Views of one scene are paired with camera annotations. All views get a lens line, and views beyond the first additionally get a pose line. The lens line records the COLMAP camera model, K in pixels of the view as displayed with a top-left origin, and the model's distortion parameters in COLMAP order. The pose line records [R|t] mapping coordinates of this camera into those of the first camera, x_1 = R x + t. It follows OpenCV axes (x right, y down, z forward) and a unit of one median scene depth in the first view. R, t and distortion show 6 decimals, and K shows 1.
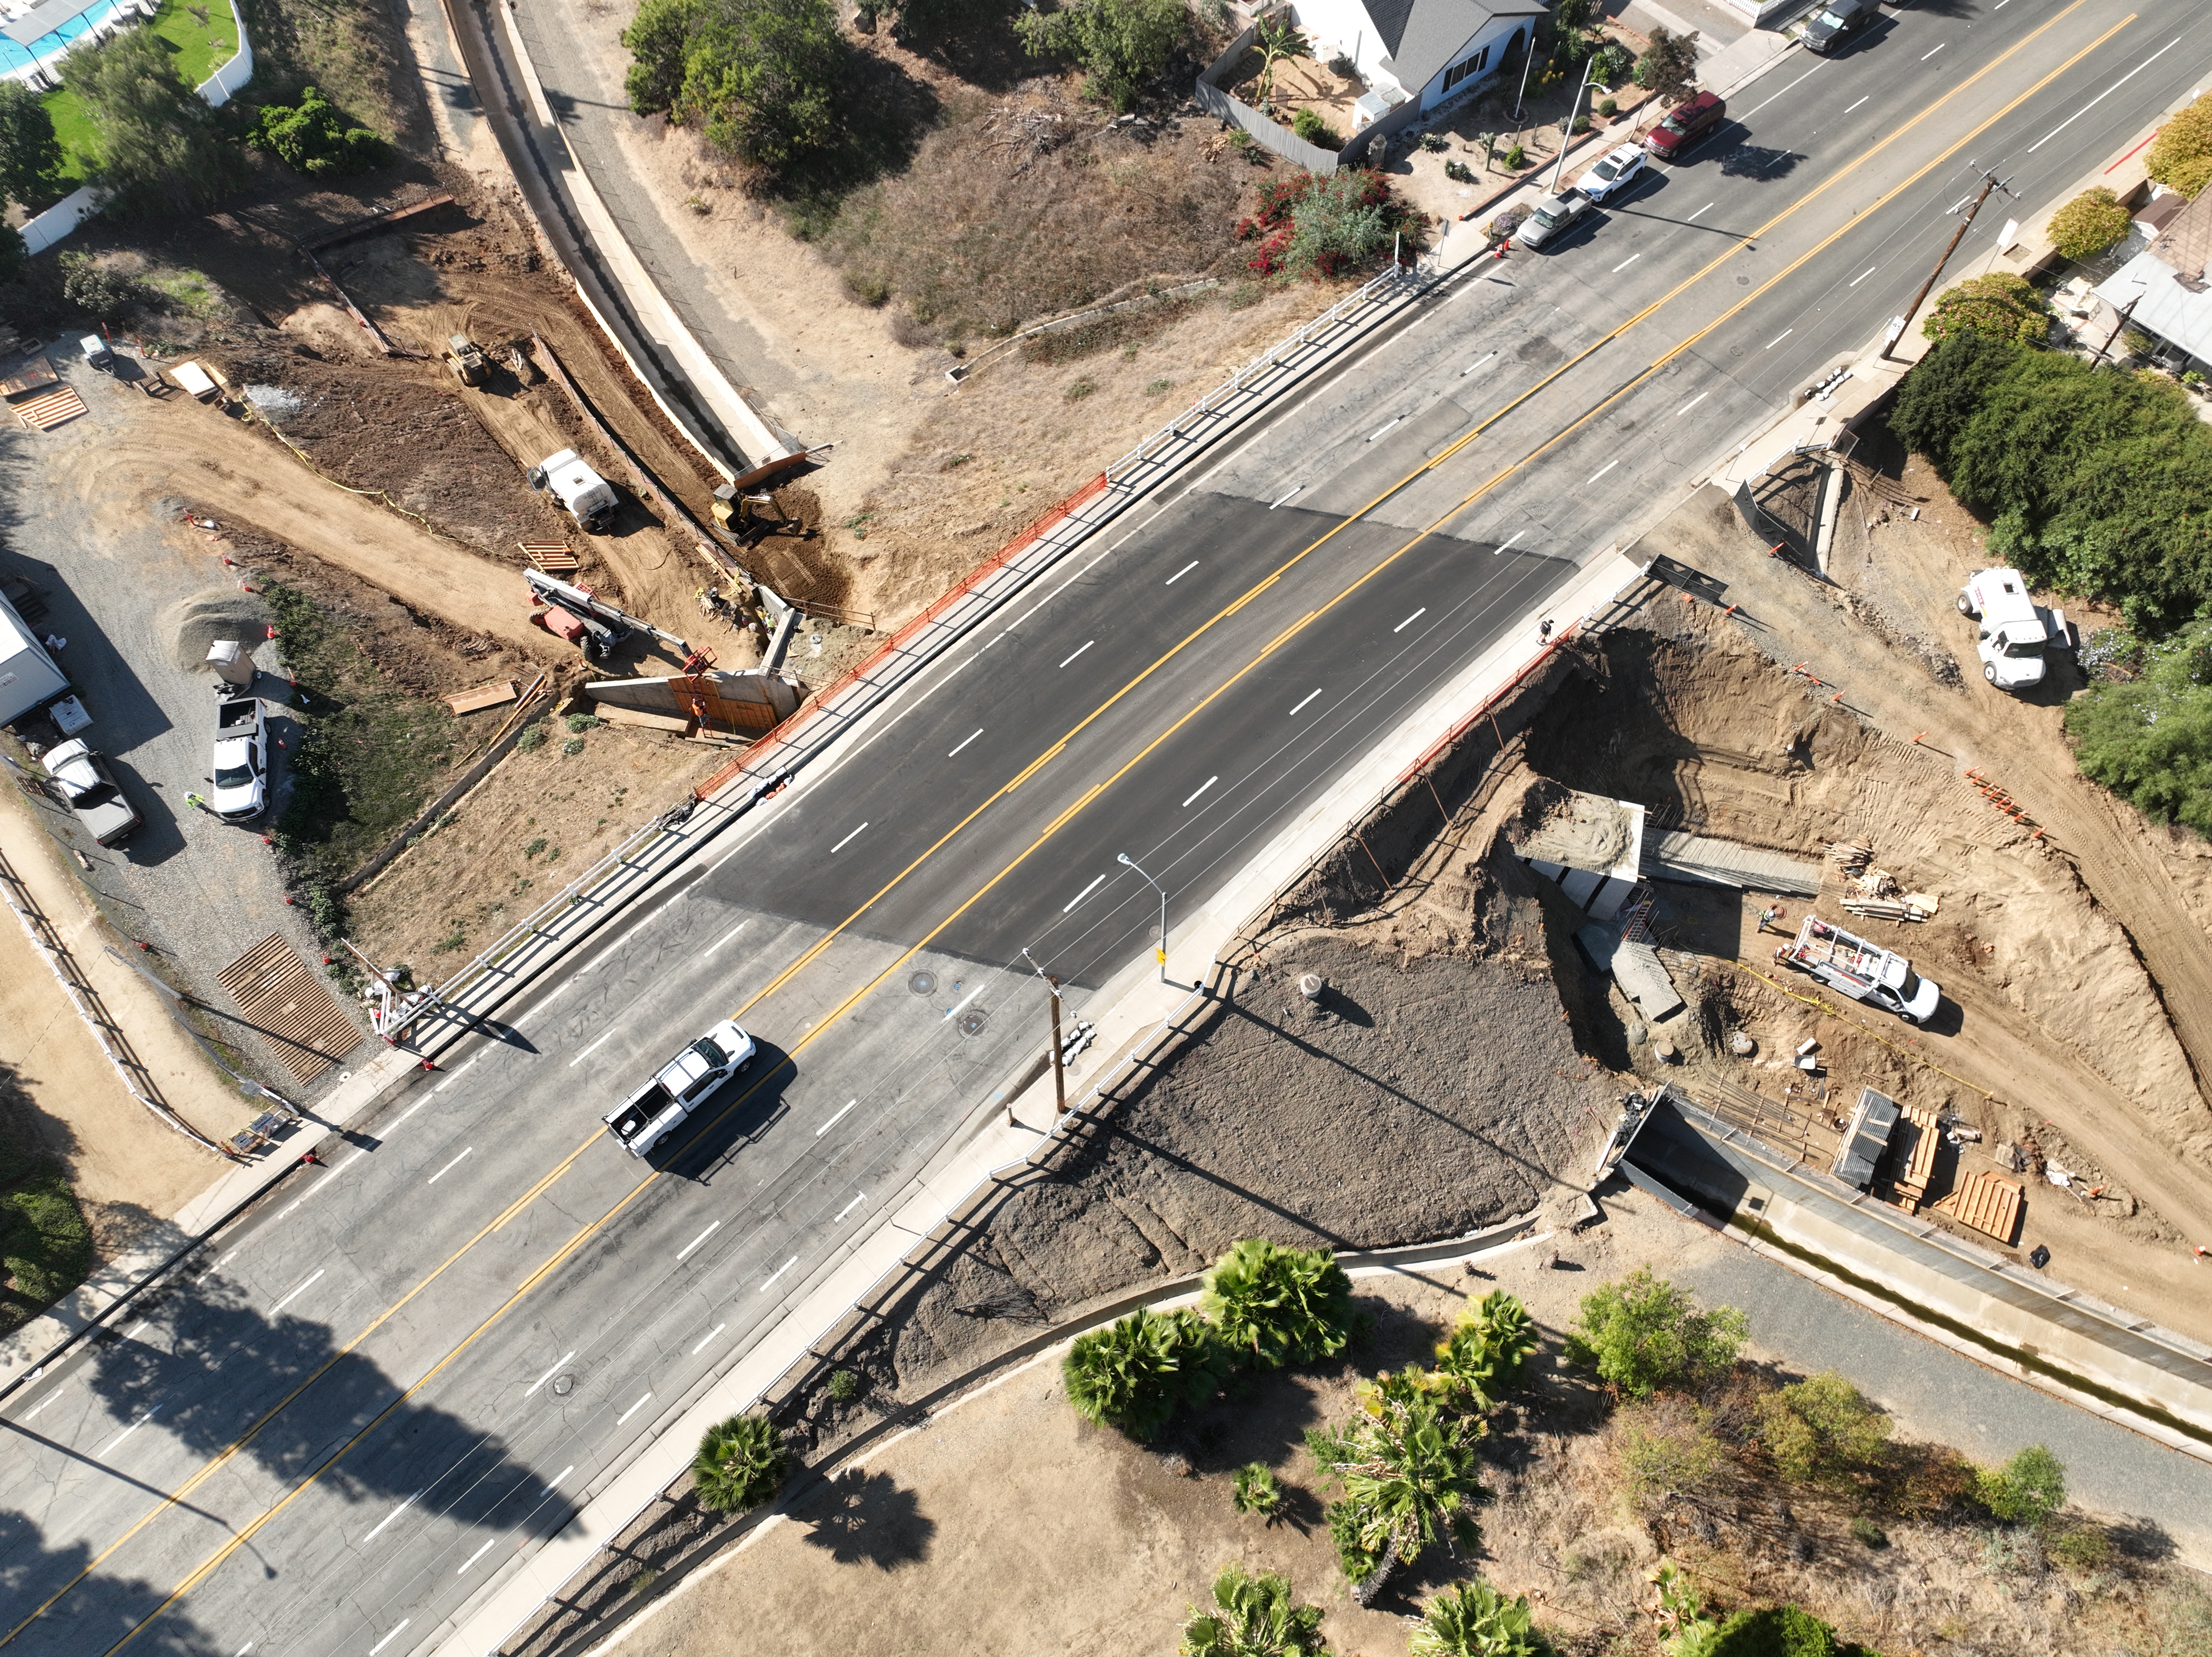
lens RADIAL K [[1559.6, 0, 1101.3], [0, 1559.6, 824.7], [0, 0, 1]] dist [-0.002545, 0.020359]
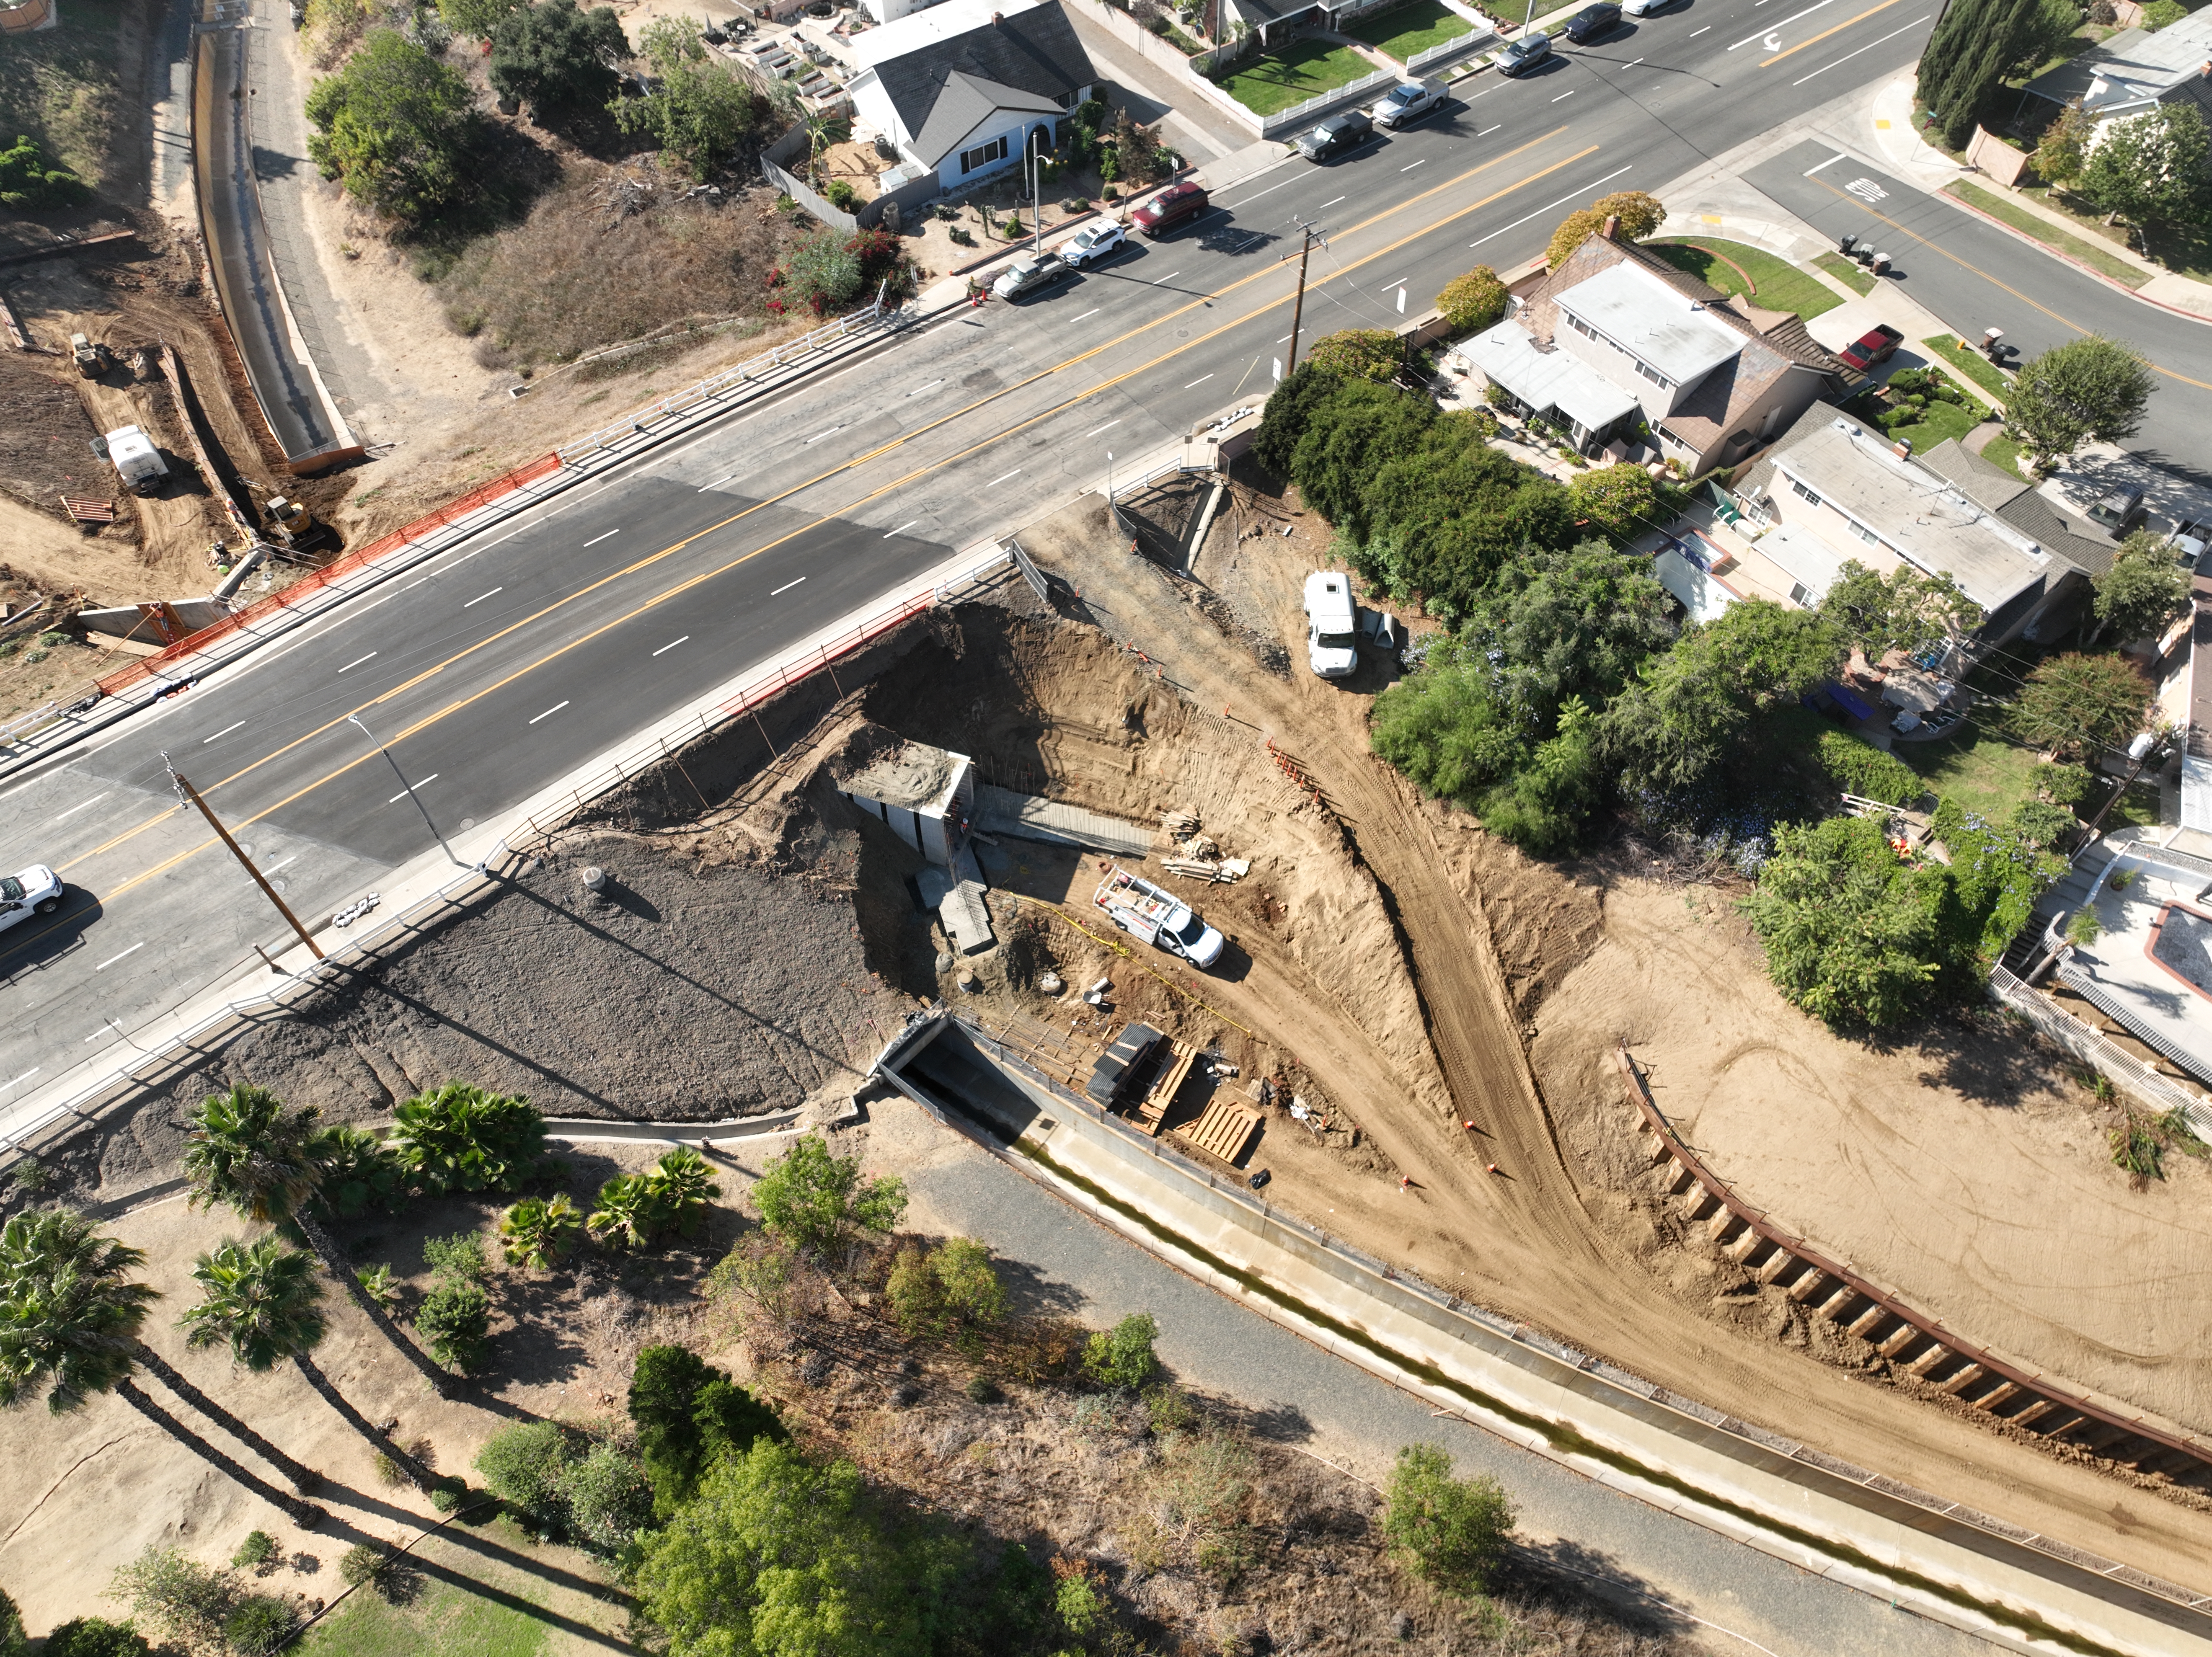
lens RADIAL K [[1559.6, 0, 1098.9], [0, 1559.6, 823.8], [0, 0, 1]] dist [-0.002545, 0.020359]
pose [[0.997652, 0.059018, -0.034734, 0.462146], [-0.062847, 0.990528, -0.122087, 0.156331], [0.027199, 0.123983, 0.991911, -0.073195]]
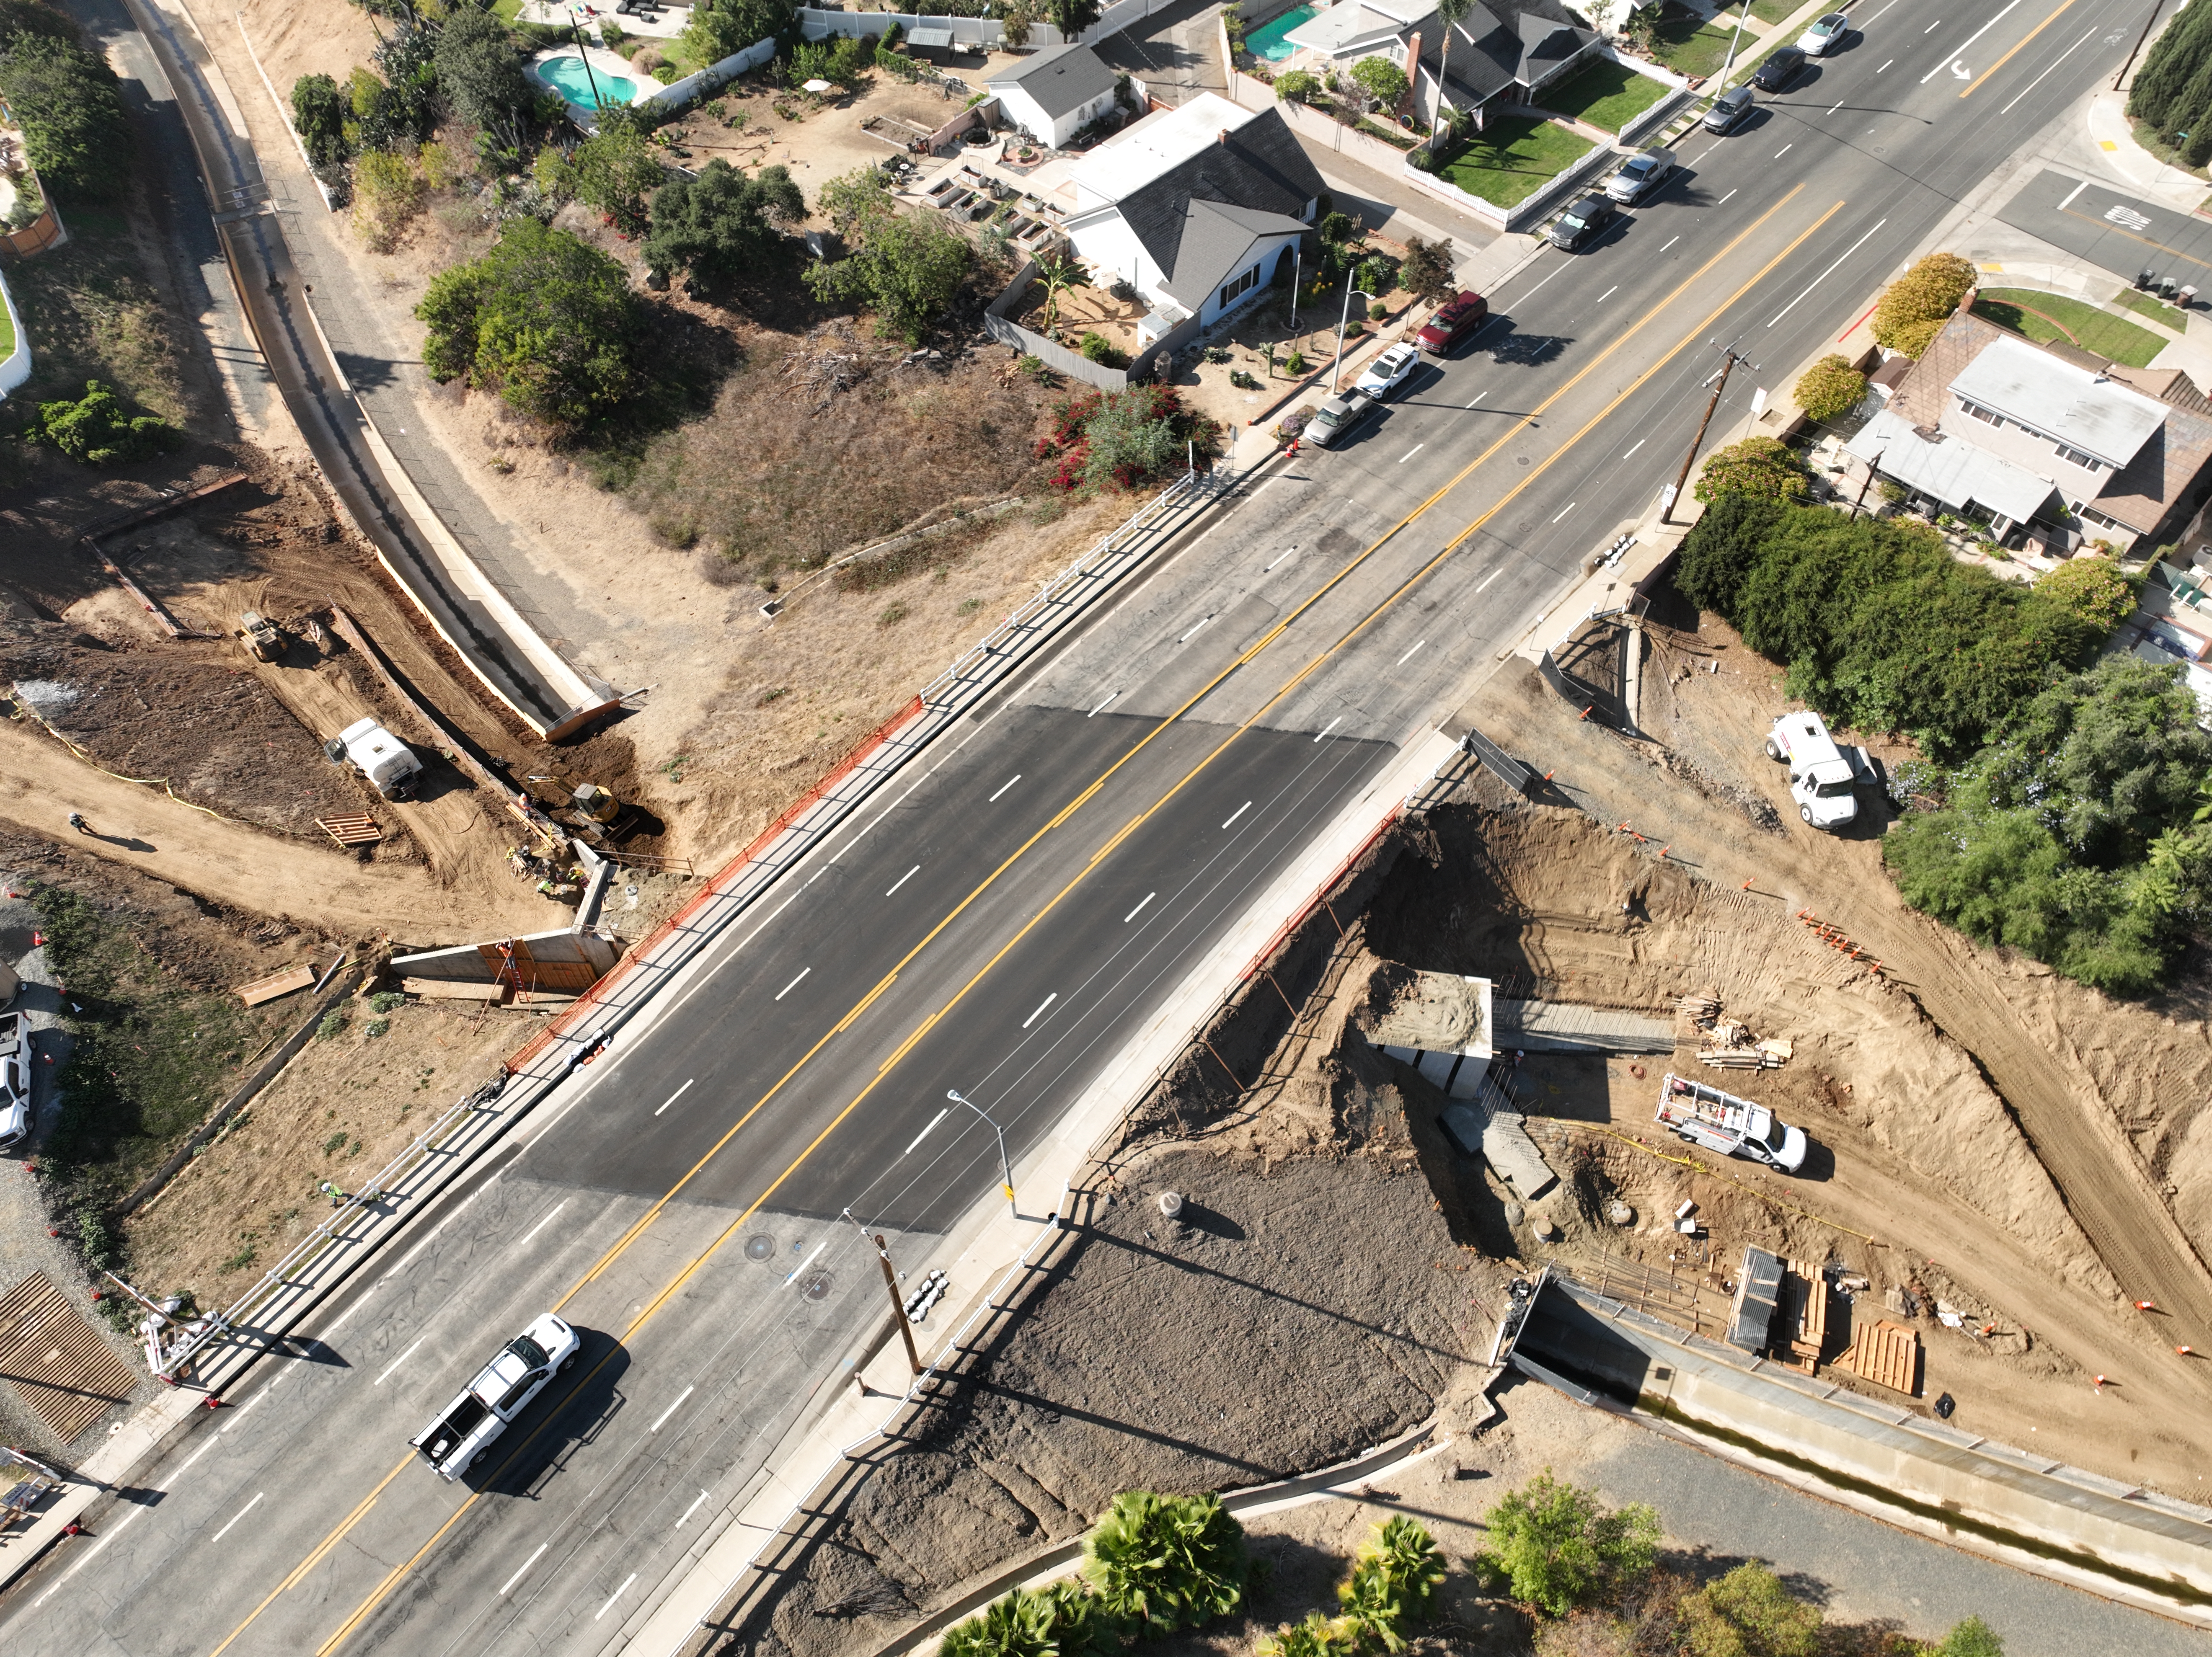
lens RADIAL K [[1559.6, 0, 1101.4], [0, 1559.6, 828.1], [0, 0, 1]] dist [-0.002545, 0.020359]
pose [[0.993075, -0.091930, 0.073153, 0.038159], [0.100272, 0.987697, -0.119998, -0.012394], [-0.061222, 0.126502, 0.990075, 0.023527]]
